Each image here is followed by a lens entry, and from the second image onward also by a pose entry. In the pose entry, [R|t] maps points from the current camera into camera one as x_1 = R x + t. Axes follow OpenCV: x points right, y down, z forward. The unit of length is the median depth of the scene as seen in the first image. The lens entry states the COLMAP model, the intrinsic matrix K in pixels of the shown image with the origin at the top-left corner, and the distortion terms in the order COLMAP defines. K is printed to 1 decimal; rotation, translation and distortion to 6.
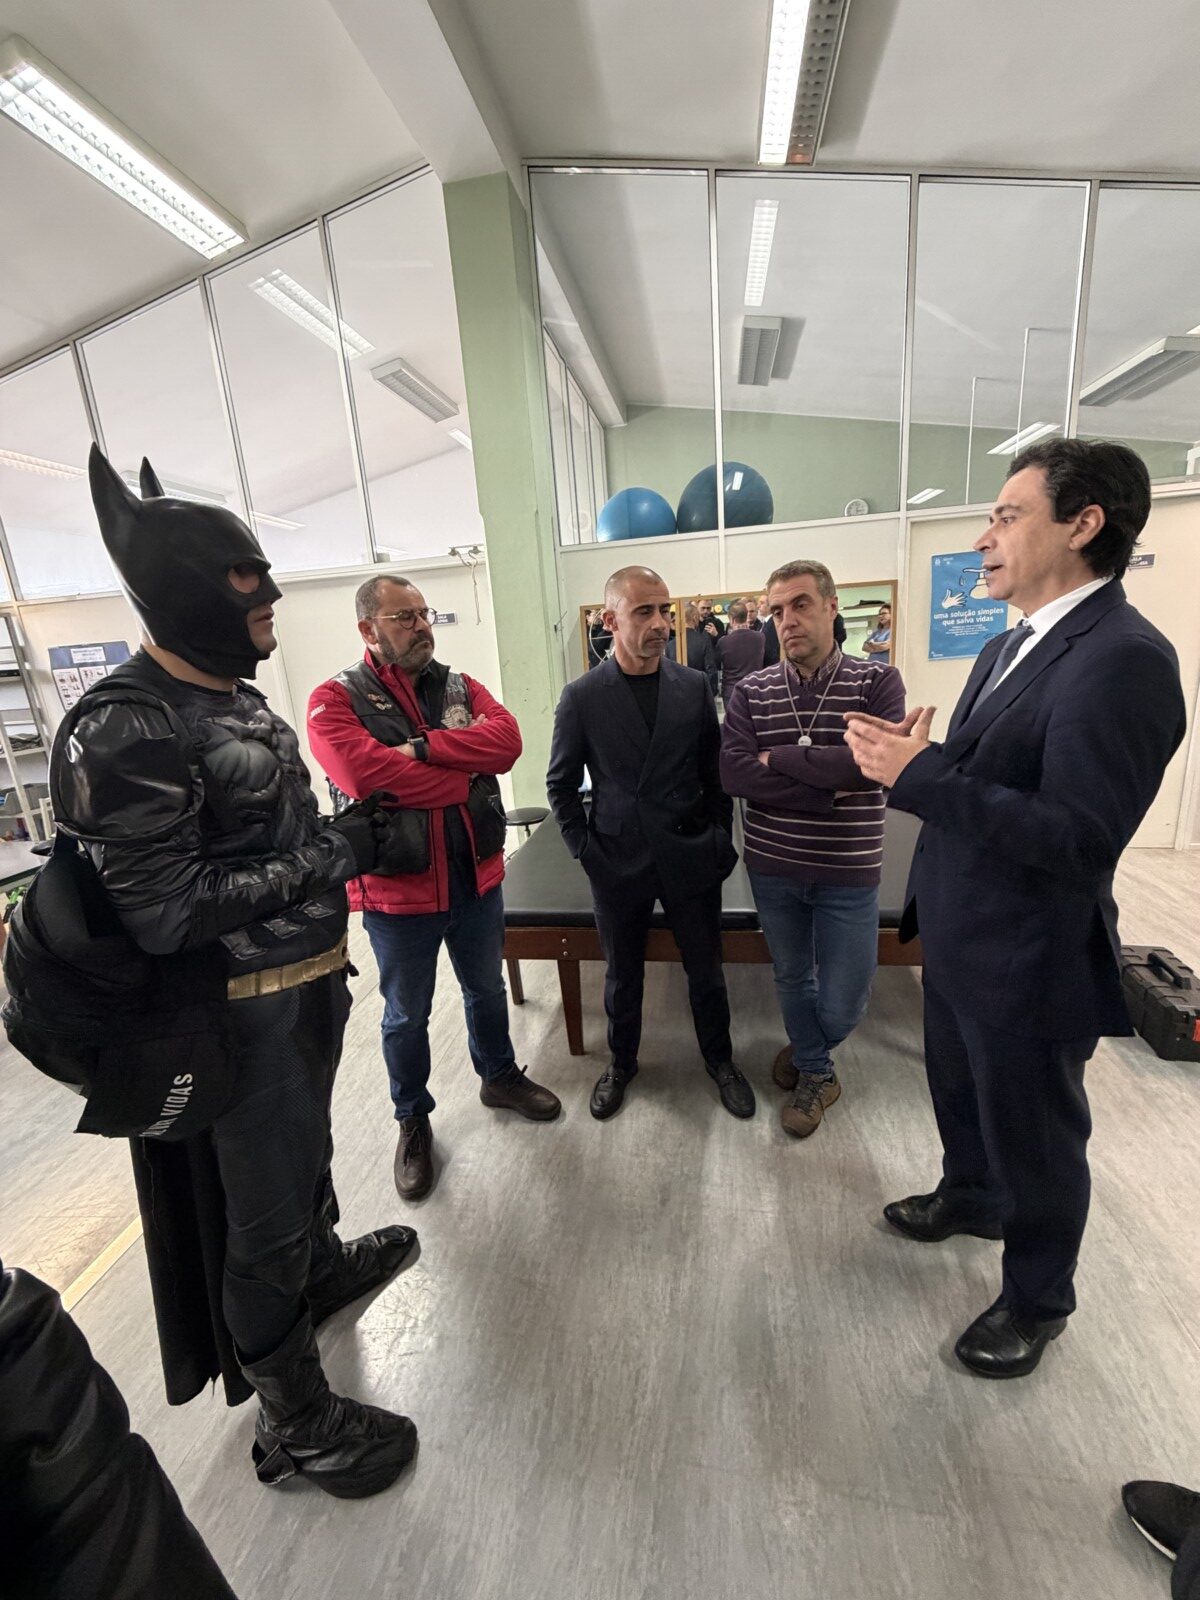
lens RADIAL K [[639.2, 0, 596.1], [0, 639.2, 790.1], [0, 0, 1]] dist [0.001940, -0.001154]
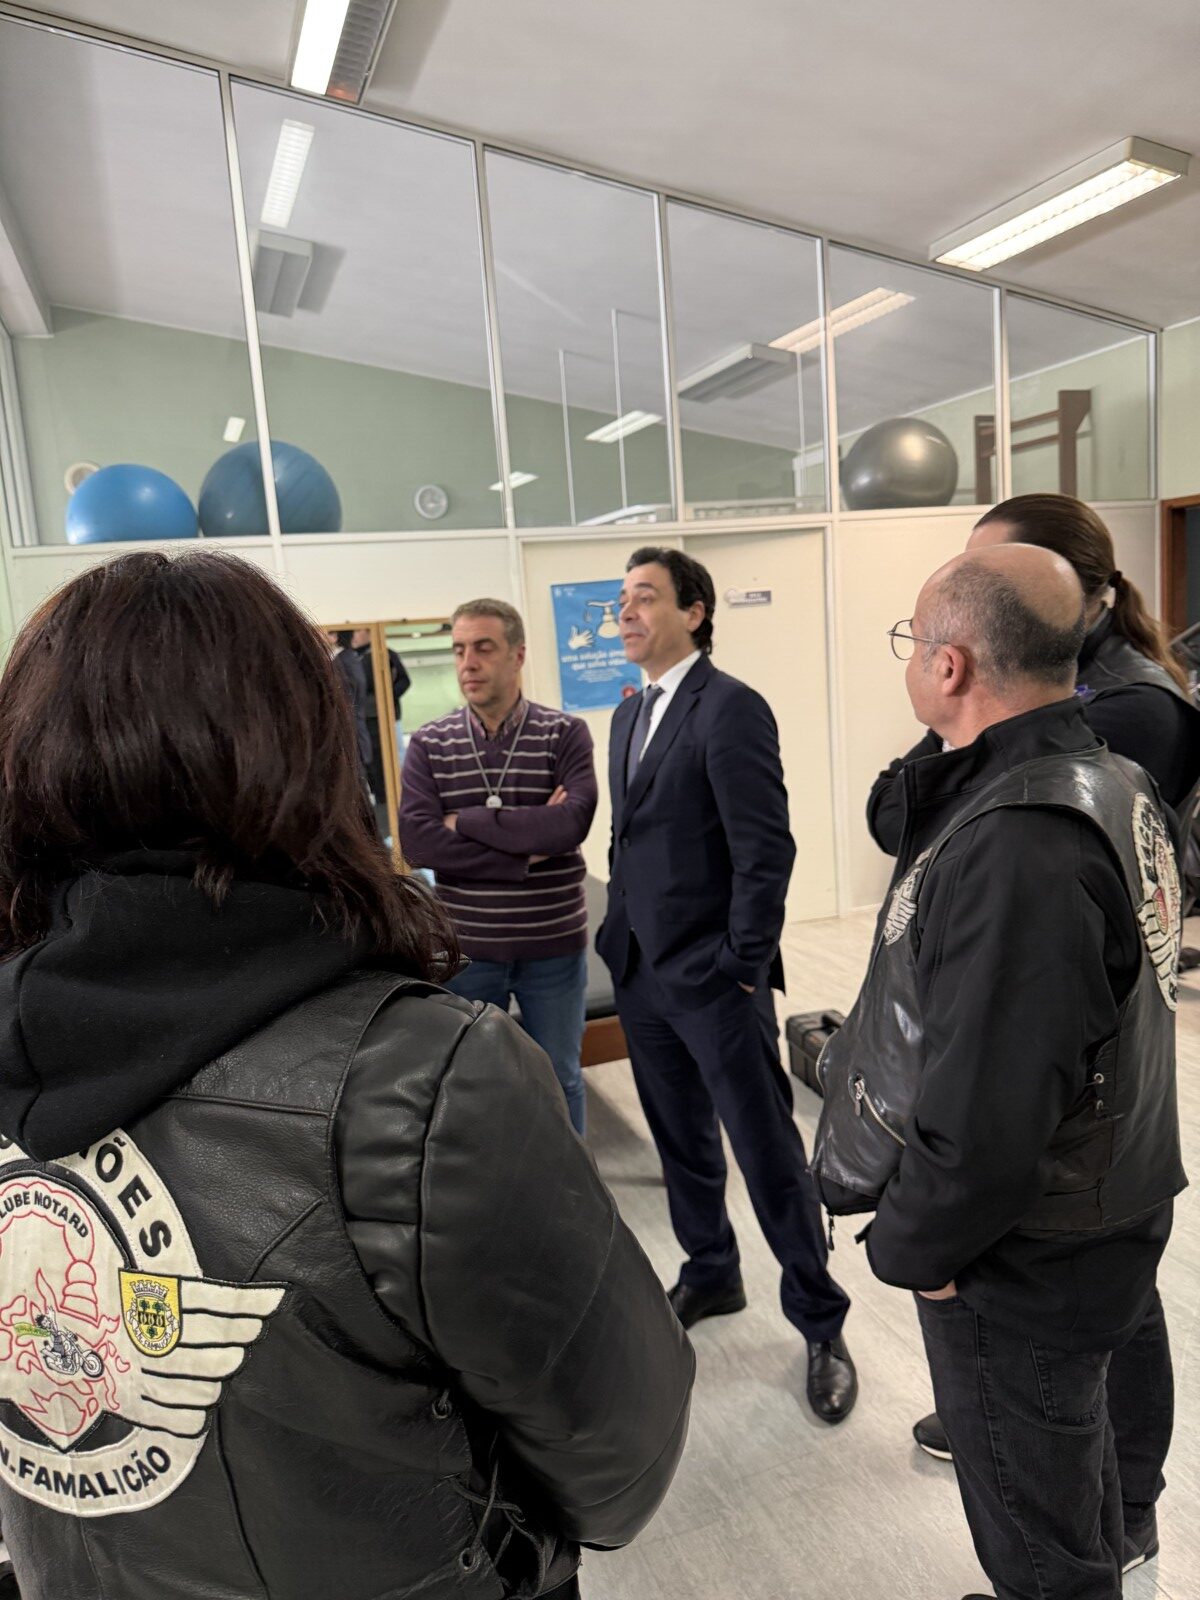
lens RADIAL K [[1140.0, 0, 603.2], [0, 1140.0, 812.0], [0, 0, 1]] dist [0.023563, -0.038956]
pose [[0.863124, -0.069728, 0.500155, -0.161137], [0.128853, 0.988047, -0.084617, 0.045126], [-0.488276, 0.137482, 0.861792, -0.234215]]
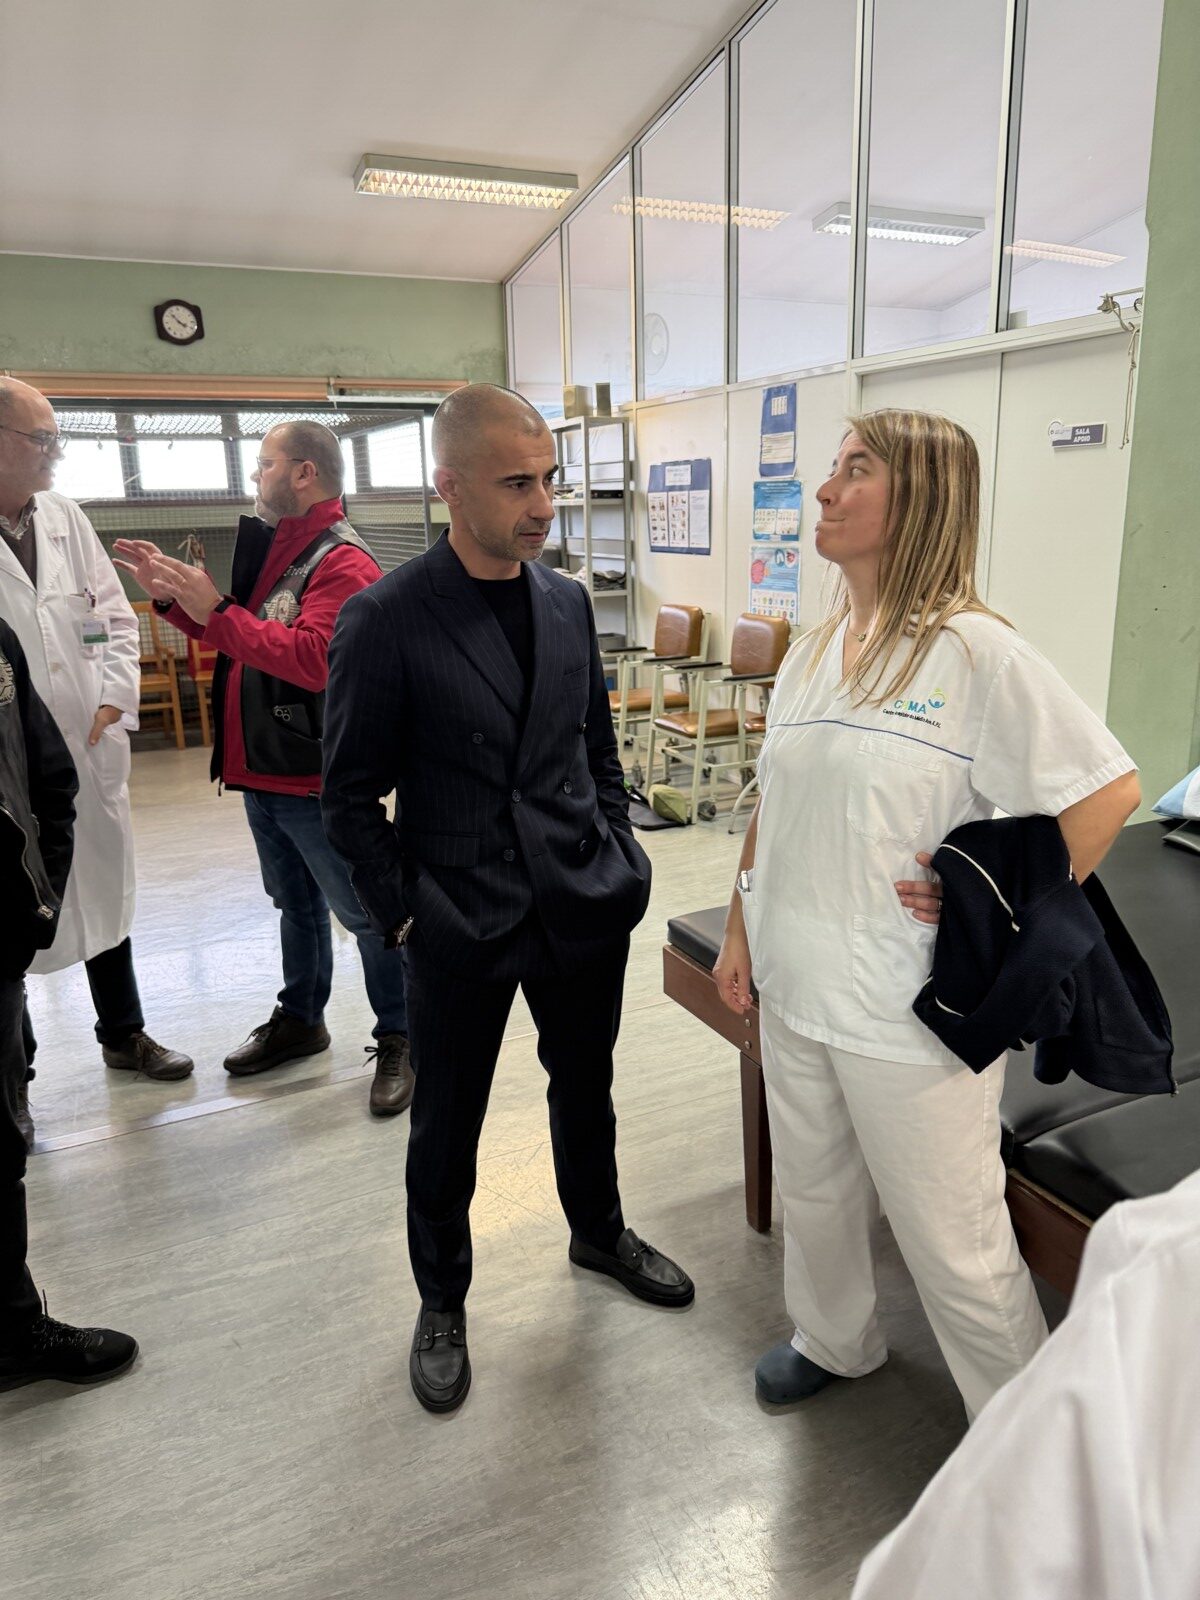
lens RADIAL K [[1140.0, 0, 611.3], [0, 1140.0, 814.4], [0, 0, 1]] dist [0.023563, -0.038956]
pose [[0.585323, 0.274445, -0.762940, 0.197969], [-0.222710, 0.959198, 0.174182, -0.030202], [0.779614, 0.067961, 0.622562, 0.085890]]
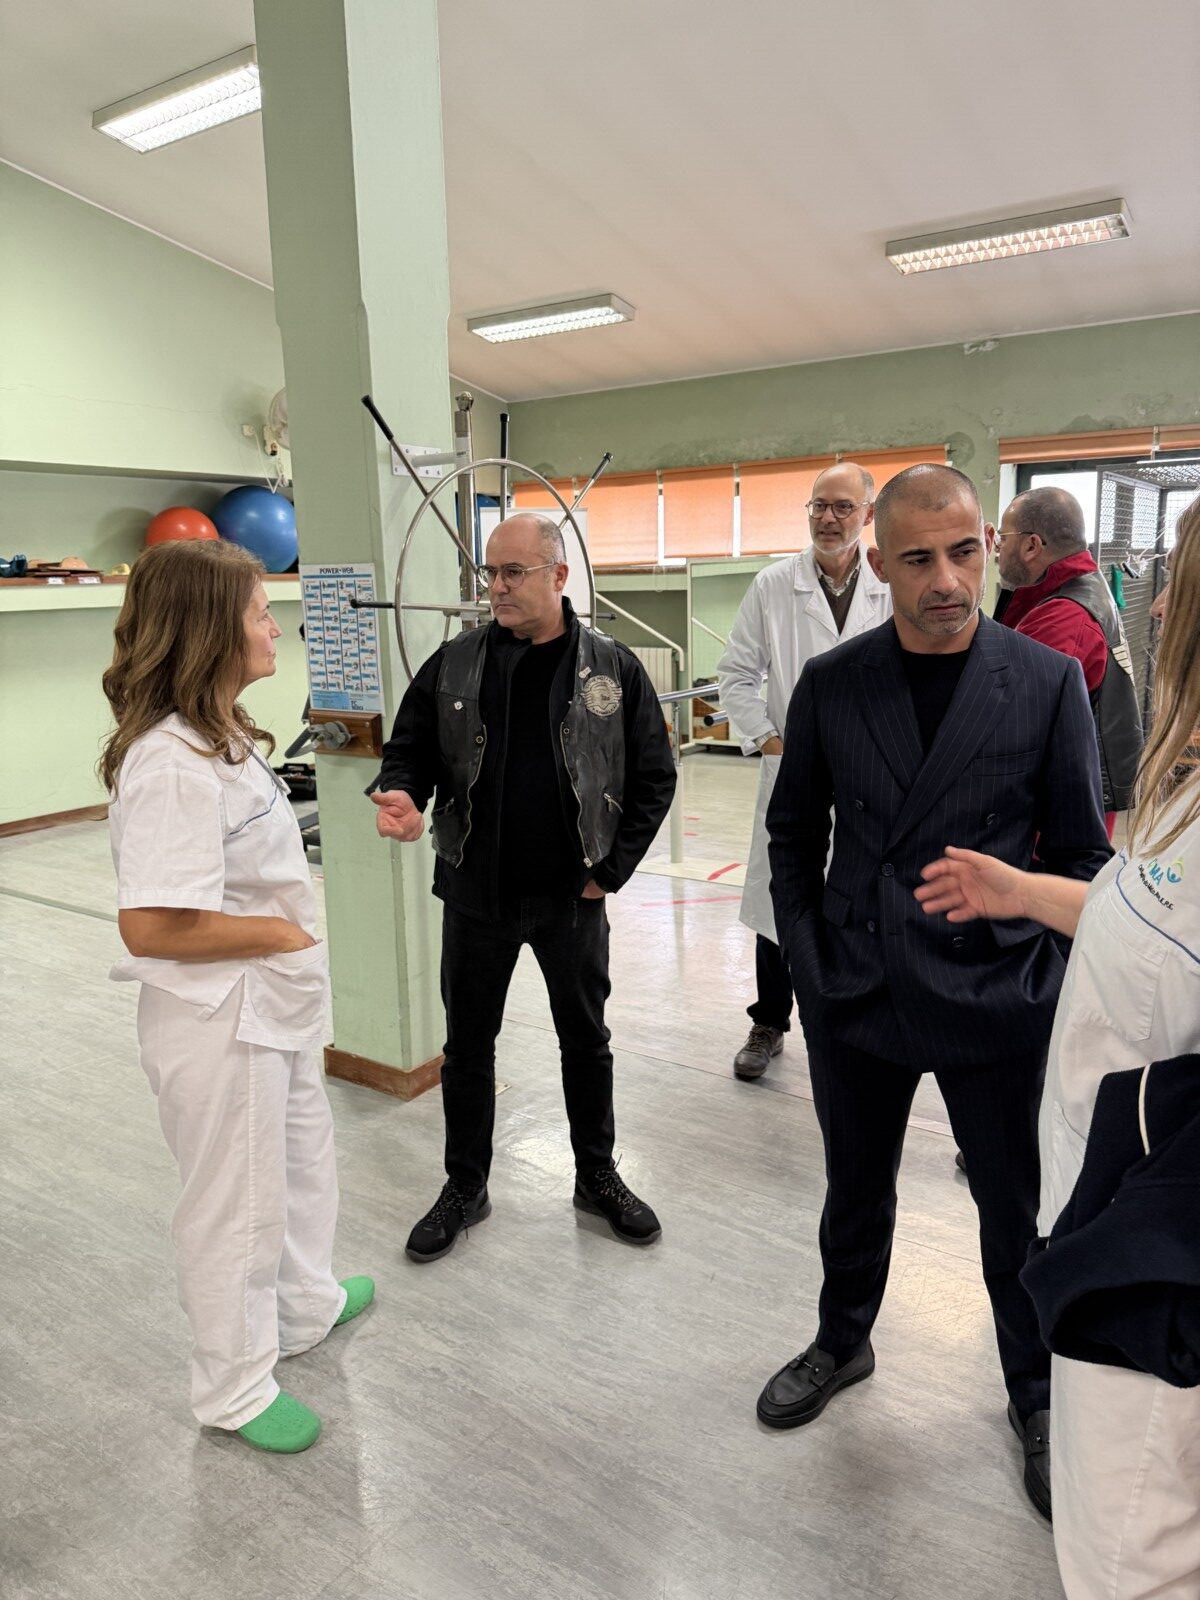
lens RADIAL K [[1140.0, 0, 587.6], [0, 1140.0, 803.1], [0, 0, 1]] dist [0.023563, -0.038956]
pose [[-0.421748, 0.259975, -0.868644, 0.236345], [-0.164975, 0.920021, 0.355451, -0.078659], [0.891578, 0.293215, -0.345128, 0.255907]]
